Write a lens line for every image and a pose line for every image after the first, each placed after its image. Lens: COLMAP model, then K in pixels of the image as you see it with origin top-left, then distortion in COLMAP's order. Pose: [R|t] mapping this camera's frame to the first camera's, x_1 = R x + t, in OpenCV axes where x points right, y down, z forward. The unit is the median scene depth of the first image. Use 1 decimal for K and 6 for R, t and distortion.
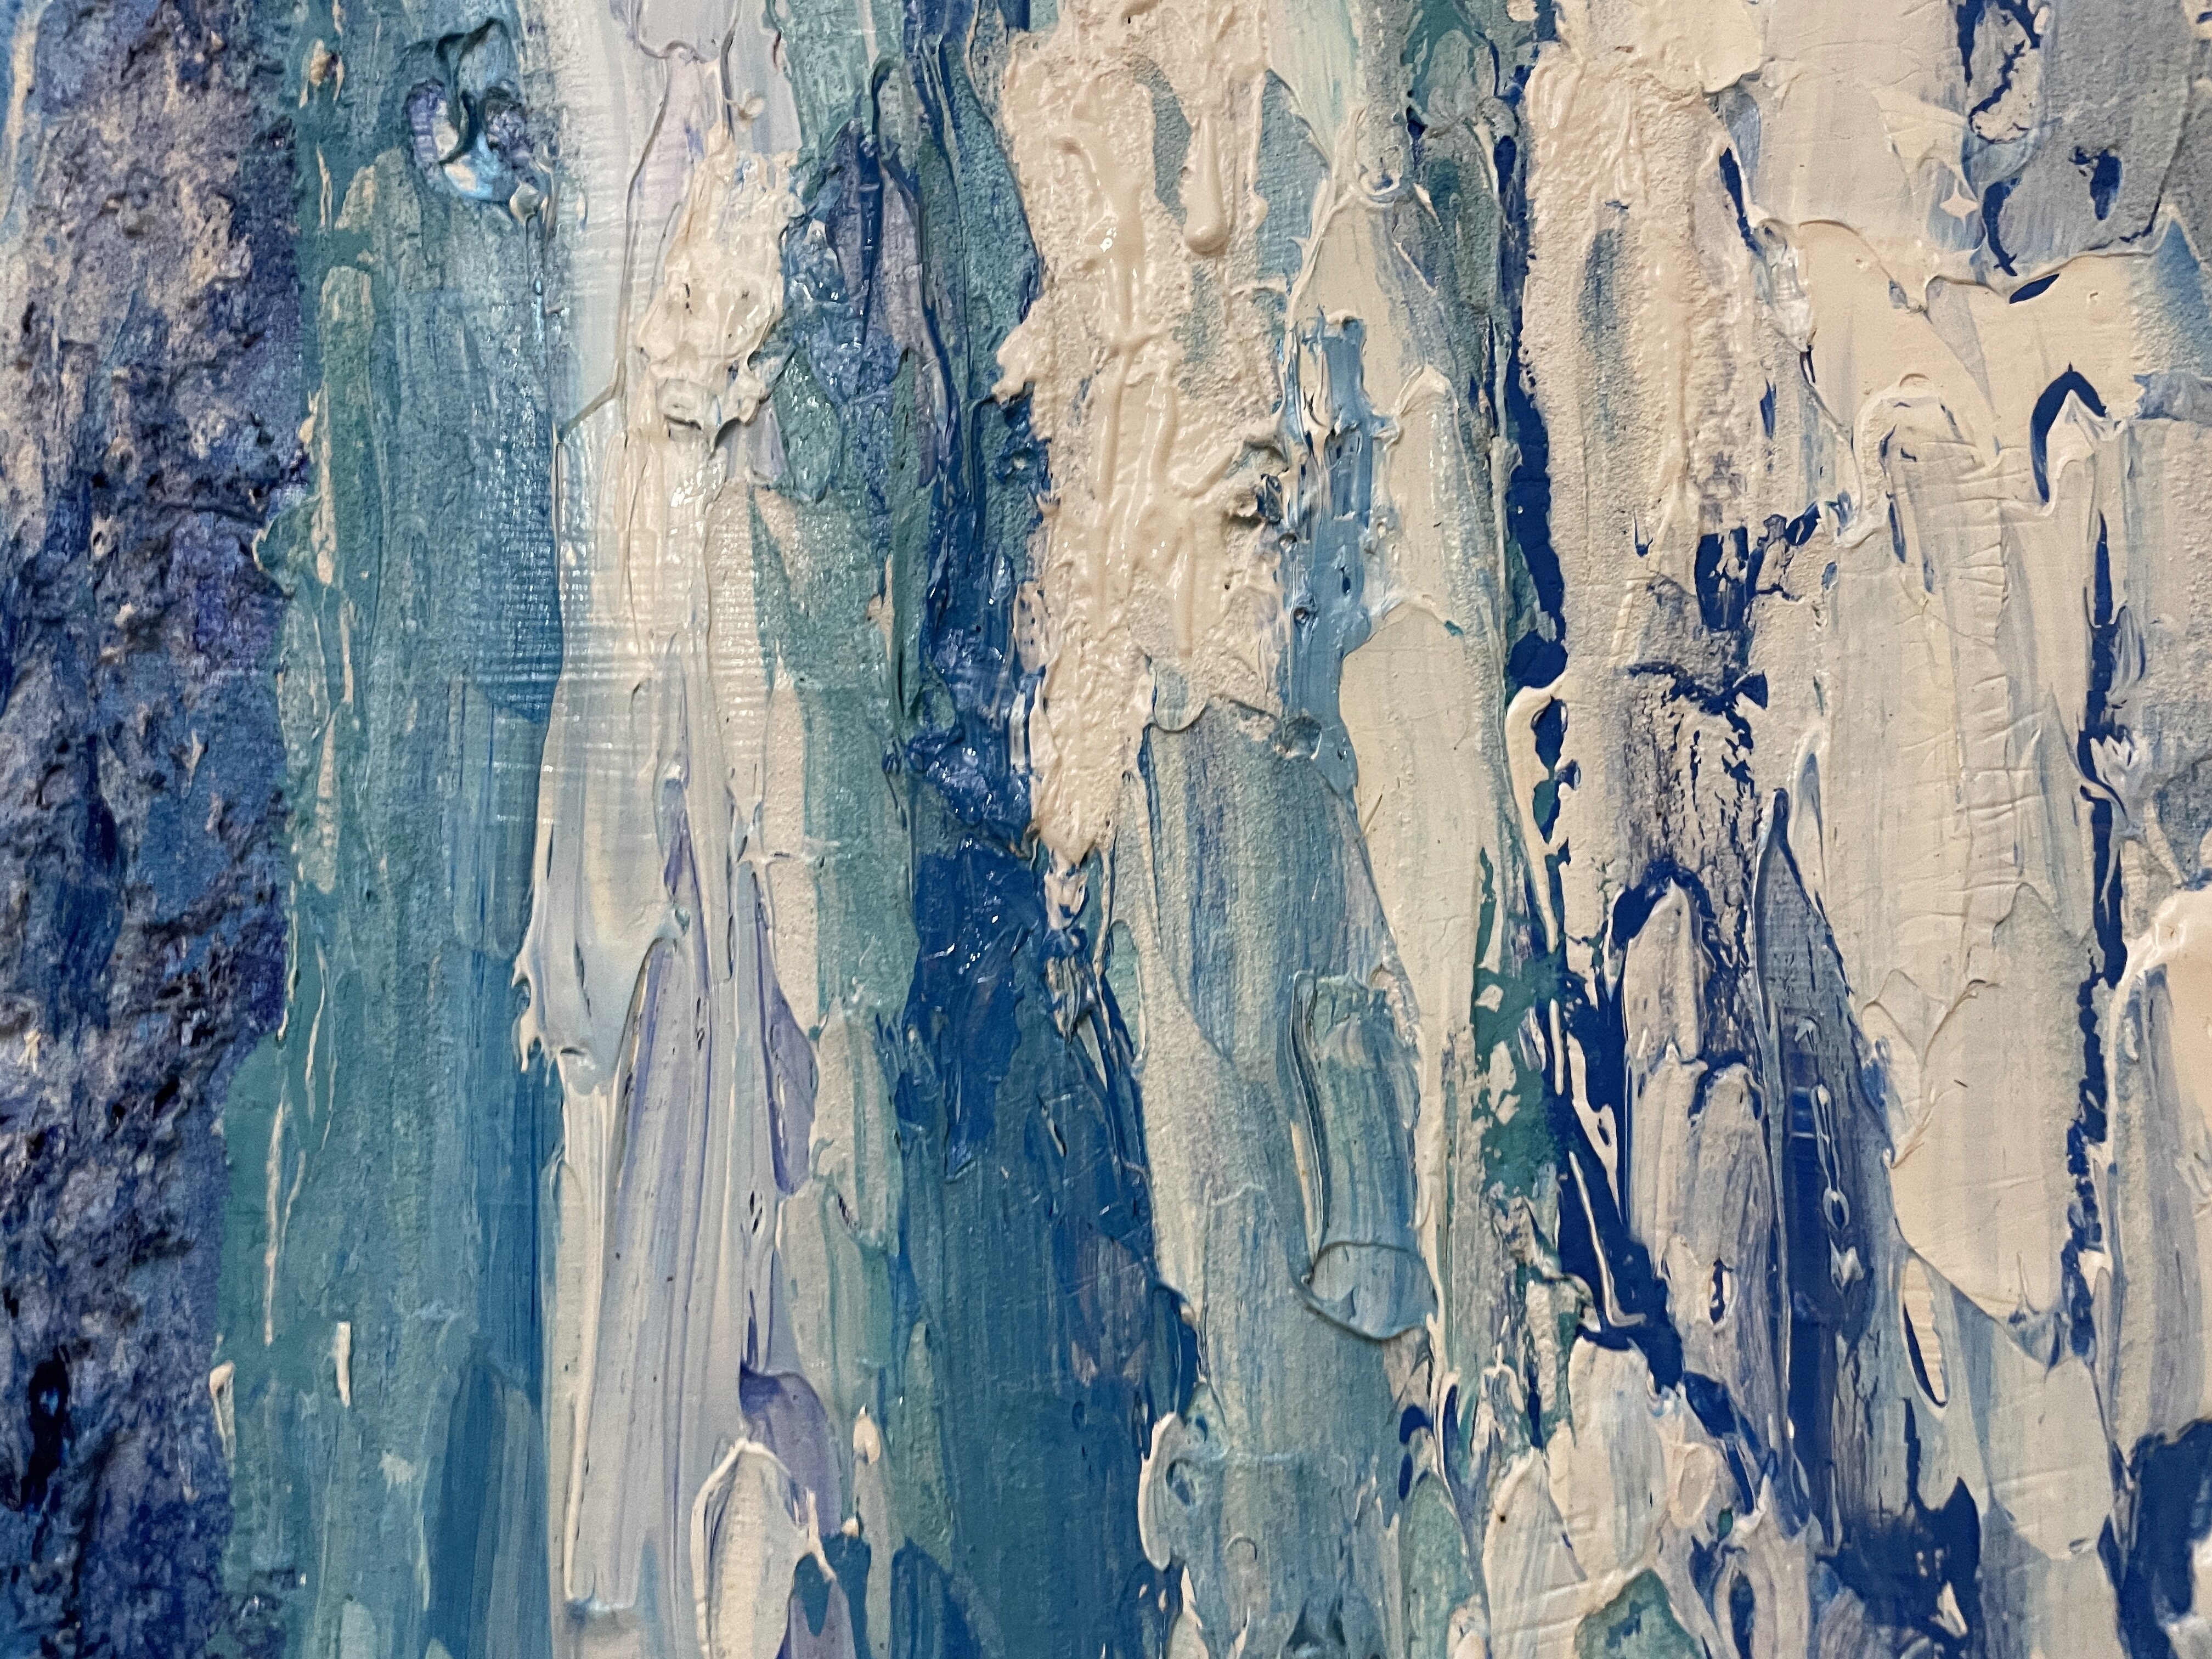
lens RADIAL K [[1676.8, 0, 1096.4], [0, 1676.8, 825.0], [0, 0, 1]] dist [0.069686, -0.113971]
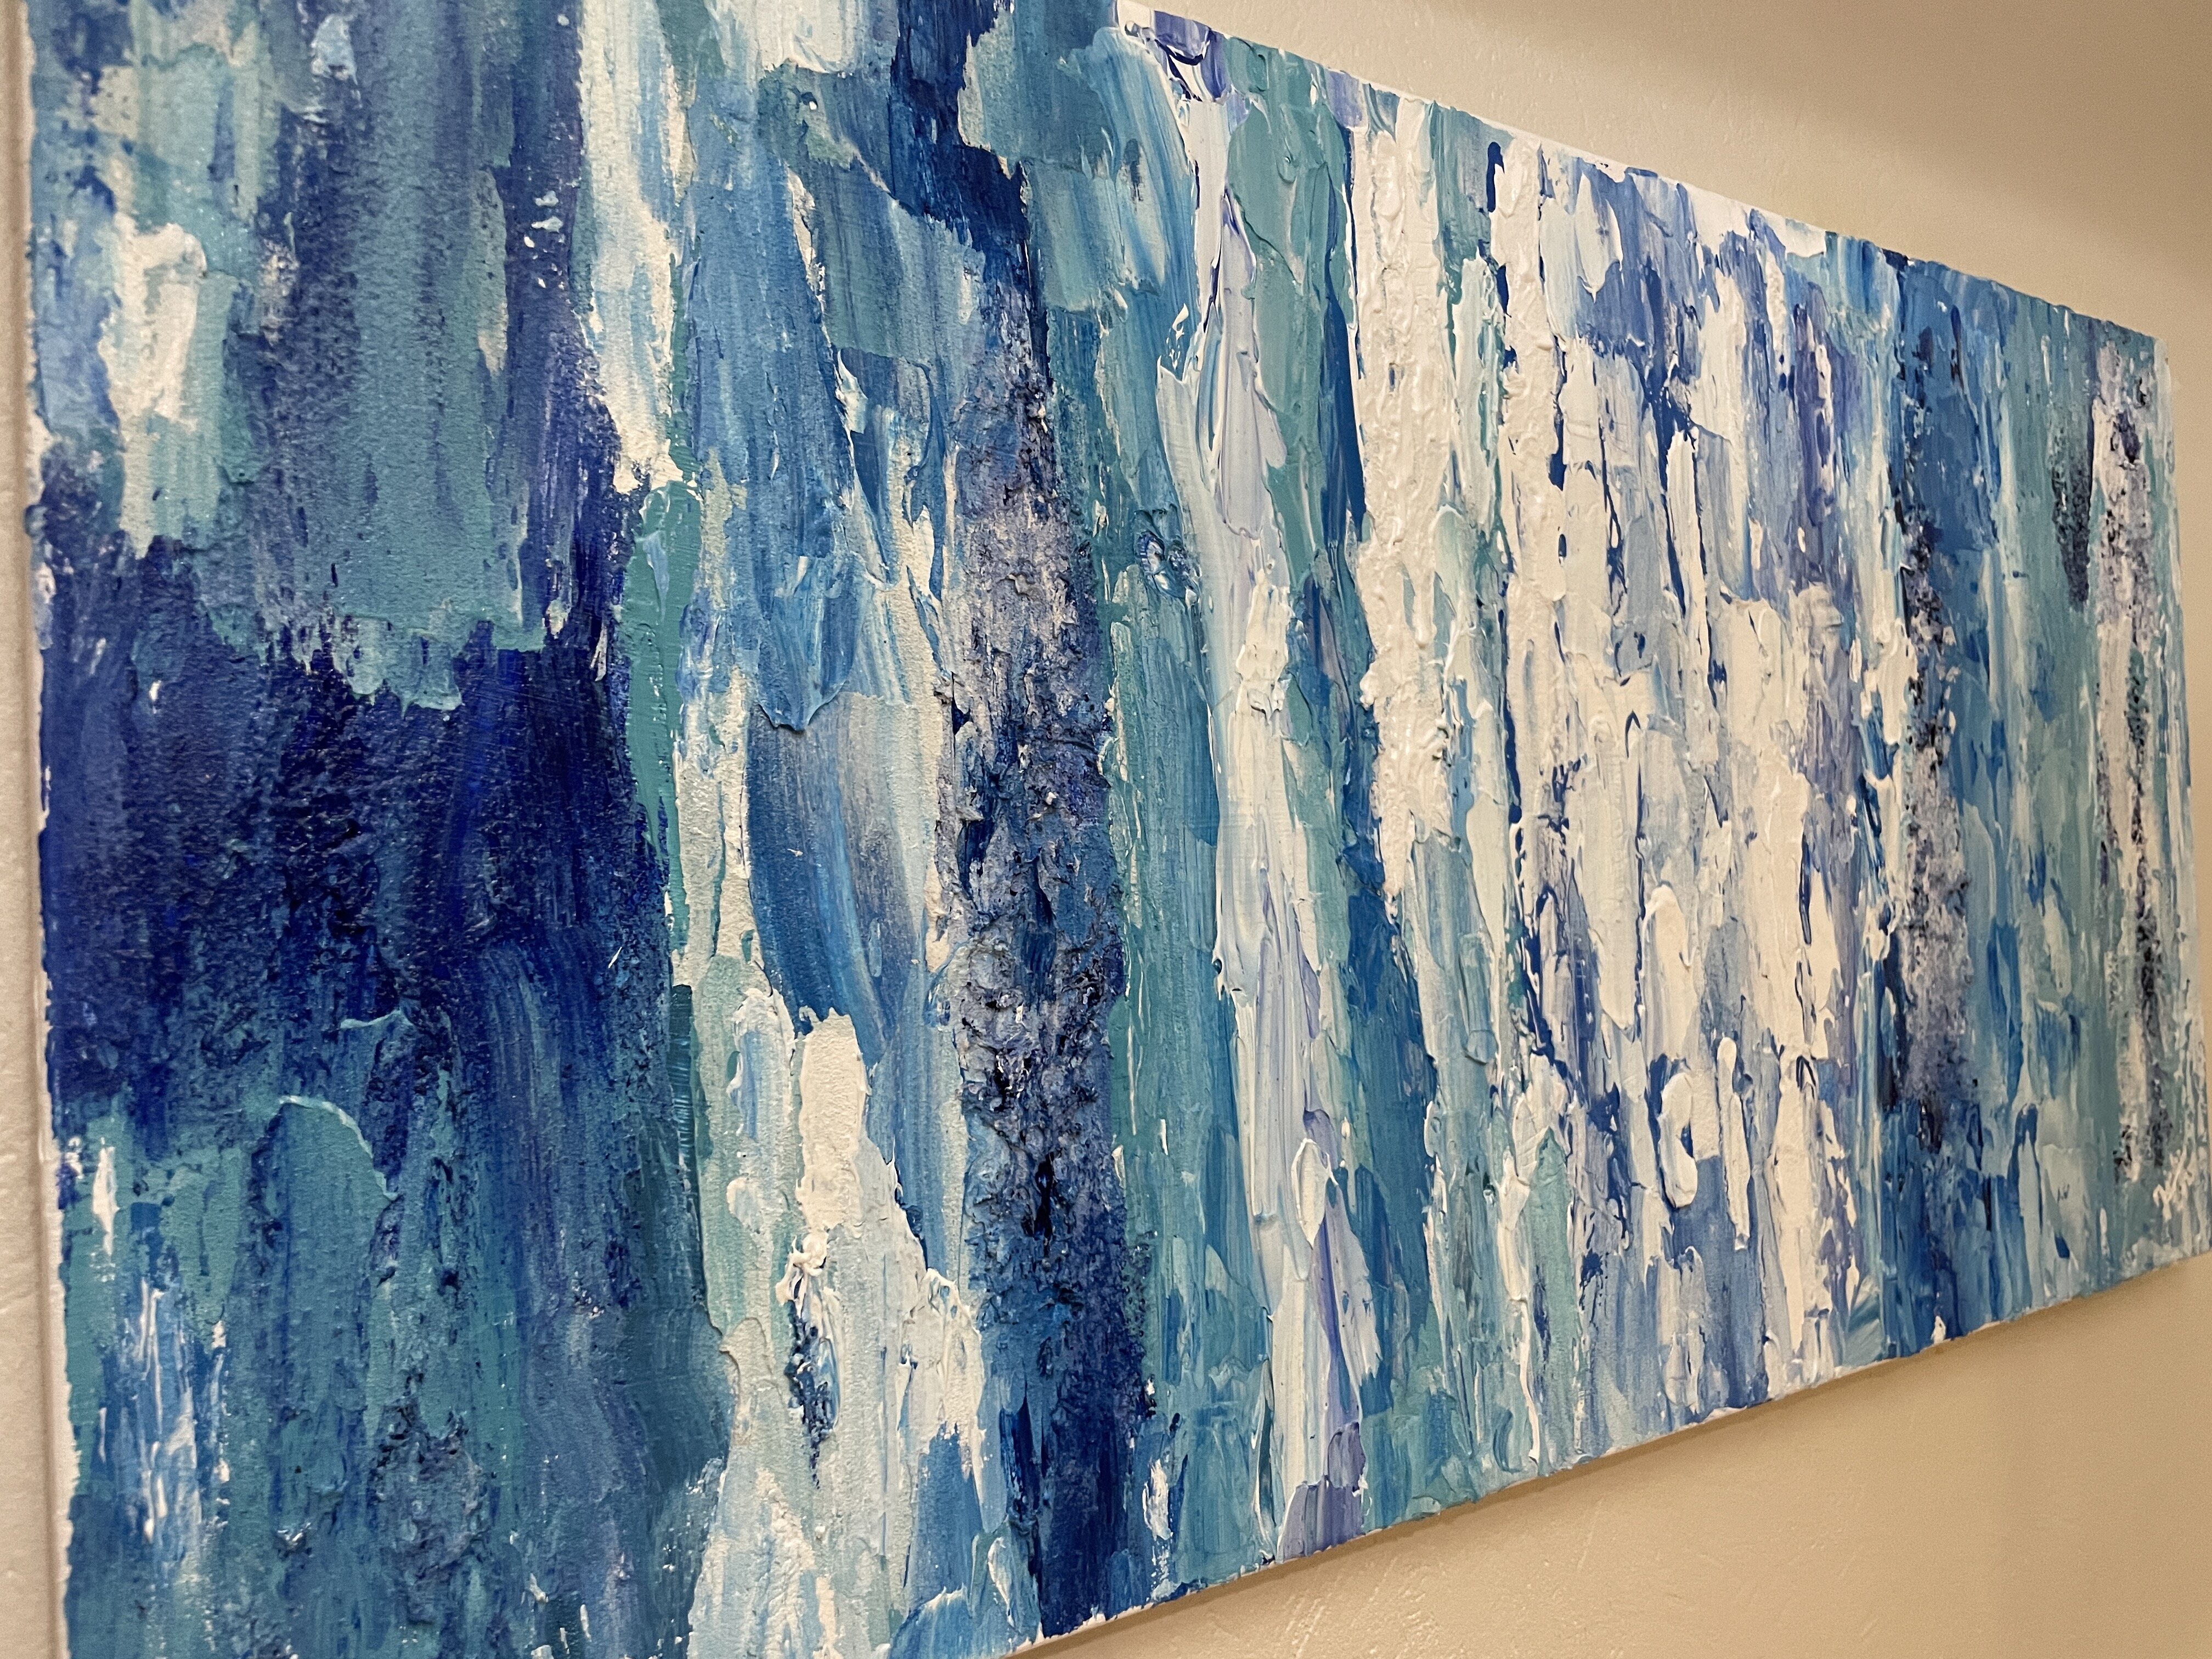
lens RADIAL K [[1676.8, 0, 1103.7], [0, 1676.8, 838.2], [0, 0, 1]] dist [0.069686, -0.113971]
pose [[0.749825, -0.039009, 0.660485, -1.999524], [-0.031079, 0.995082, 0.094053, -0.287864], [-0.660906, -0.091050, 0.744925, -0.578918]]
